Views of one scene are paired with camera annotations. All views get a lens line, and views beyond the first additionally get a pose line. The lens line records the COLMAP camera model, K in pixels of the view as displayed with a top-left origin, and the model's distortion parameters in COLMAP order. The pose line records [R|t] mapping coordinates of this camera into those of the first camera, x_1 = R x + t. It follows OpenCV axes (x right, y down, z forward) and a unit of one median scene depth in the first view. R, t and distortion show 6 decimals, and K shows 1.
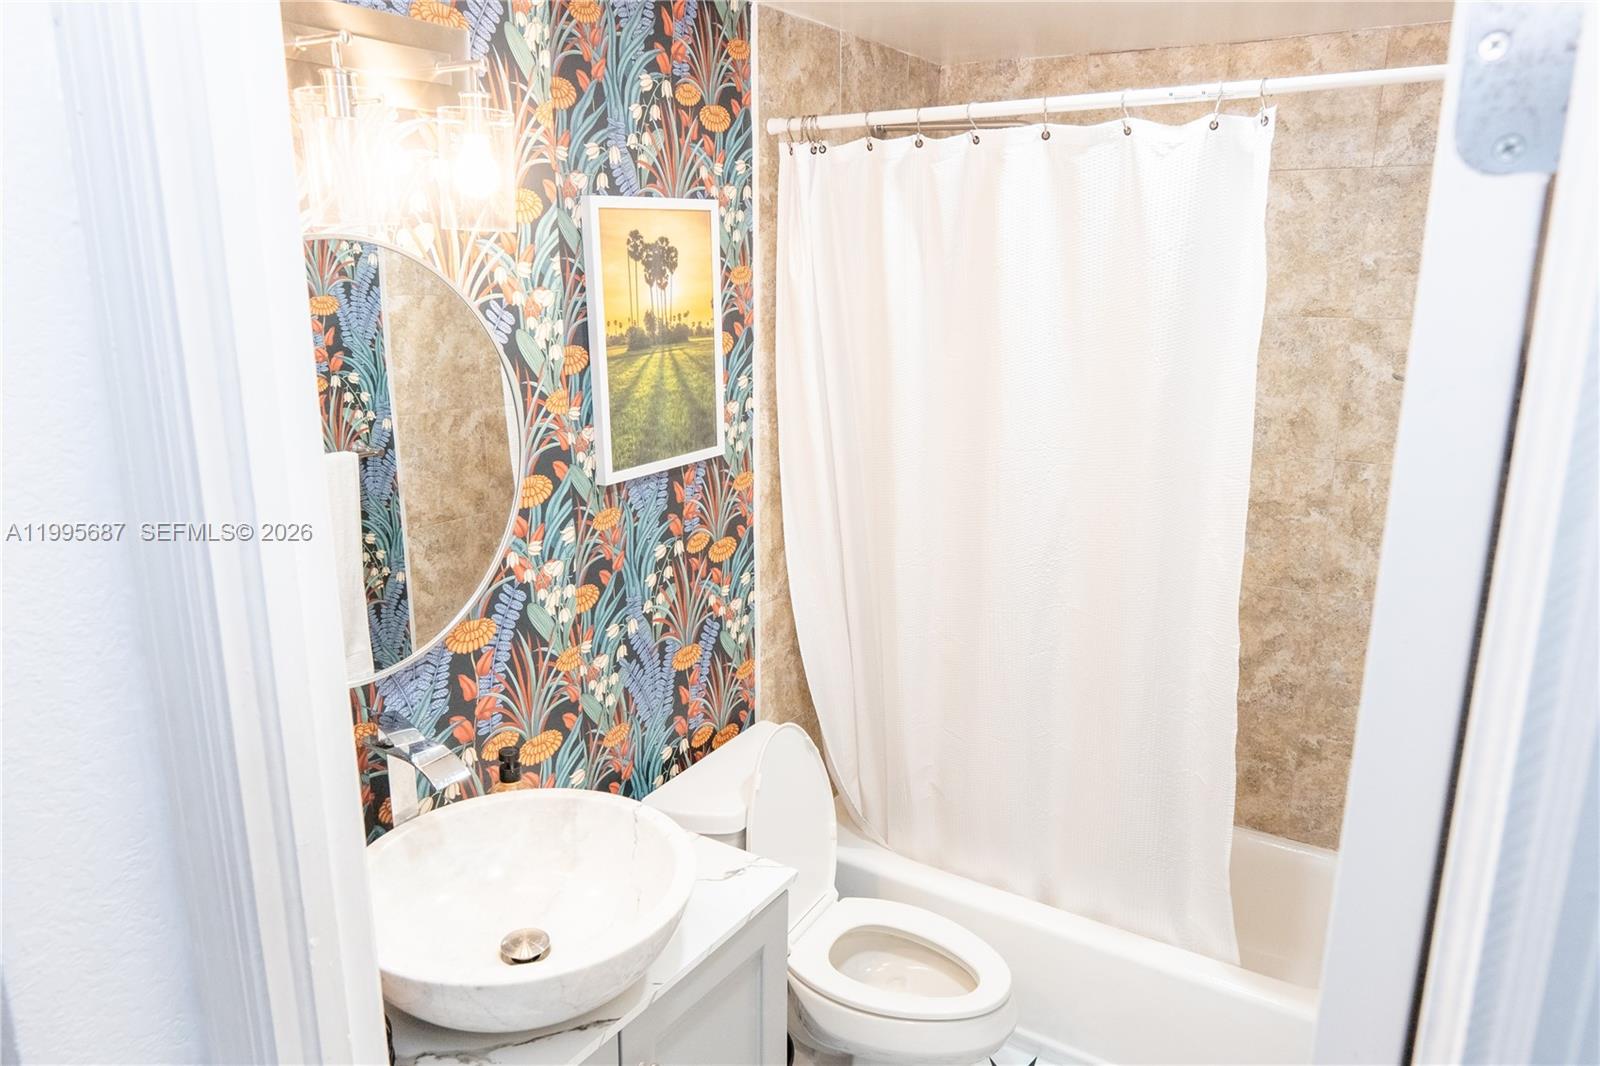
lens RADIAL K [[1105.2, 0, 802.3], [0, 1105.2, 535.3], [0, 0, 1]] dist [0.007697, 0.001387]
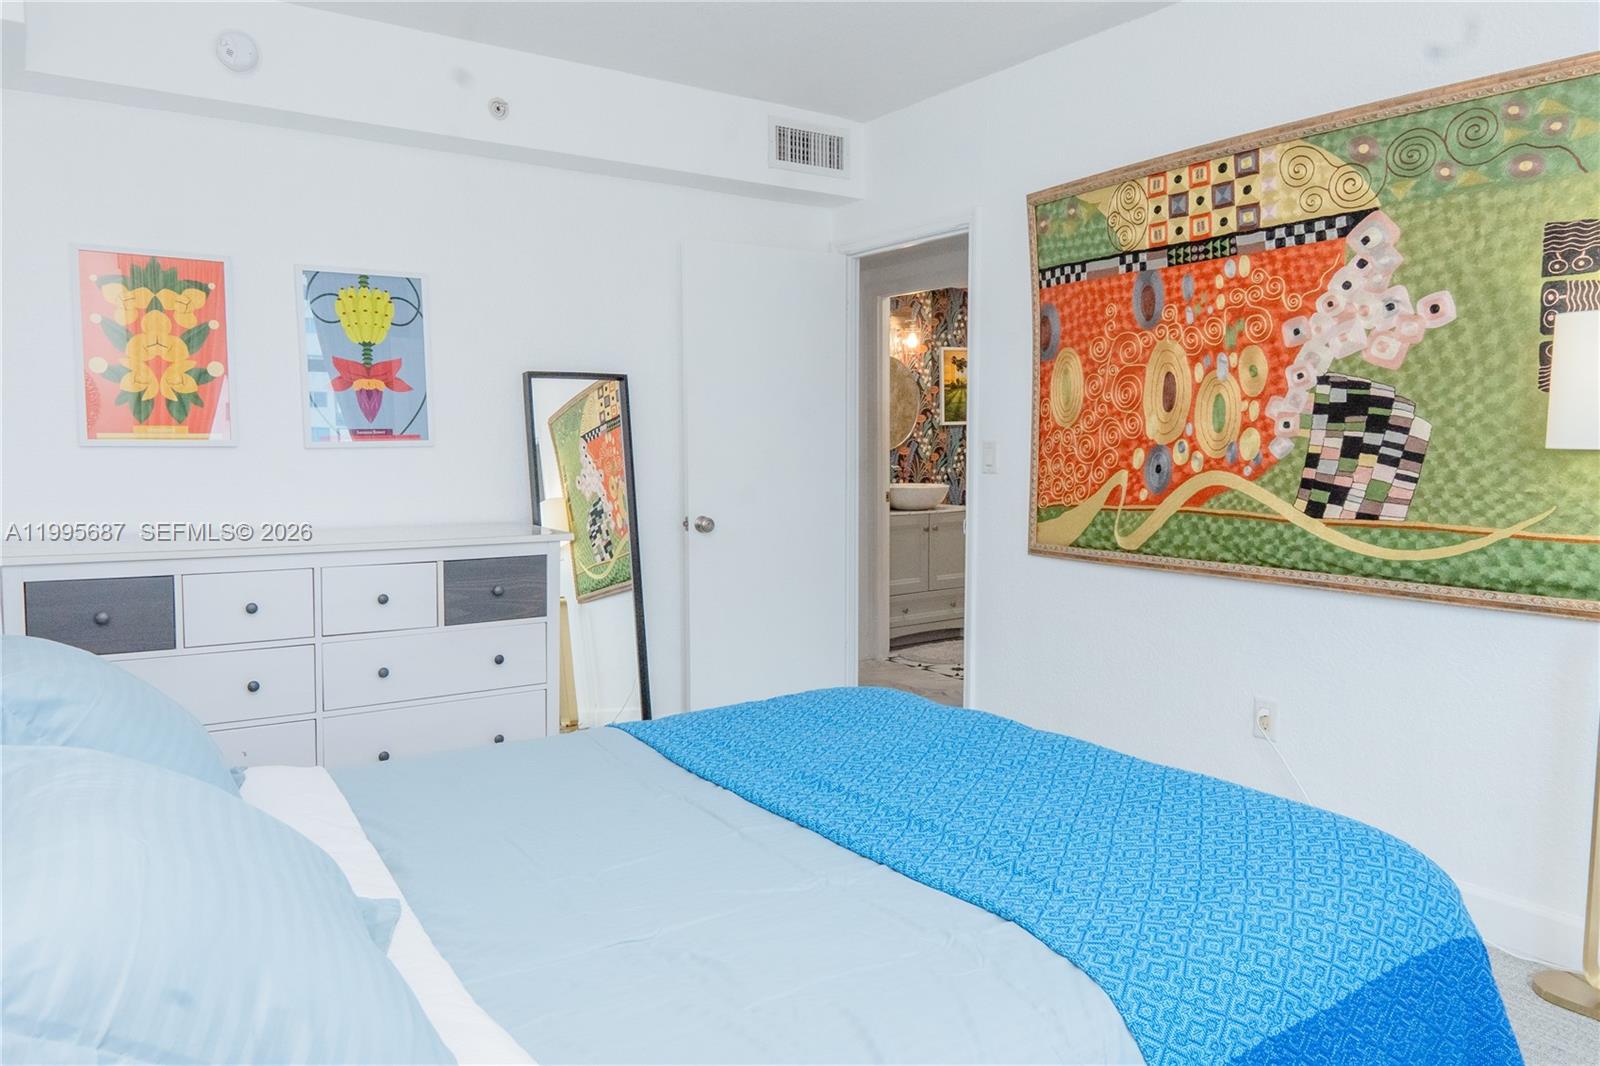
lens RADIAL K [[1105.2, 0, 799.5], [0, 1105.2, 529.6], [0, 0, 1]] dist [0.007697, 0.001387]
pose [[0.925649, 0.020836, -0.377810, 0.792969], [-0.080816, 0.986330, -0.143606, 0.883421], [0.369653, 0.163461, 0.914679, -2.514472]]
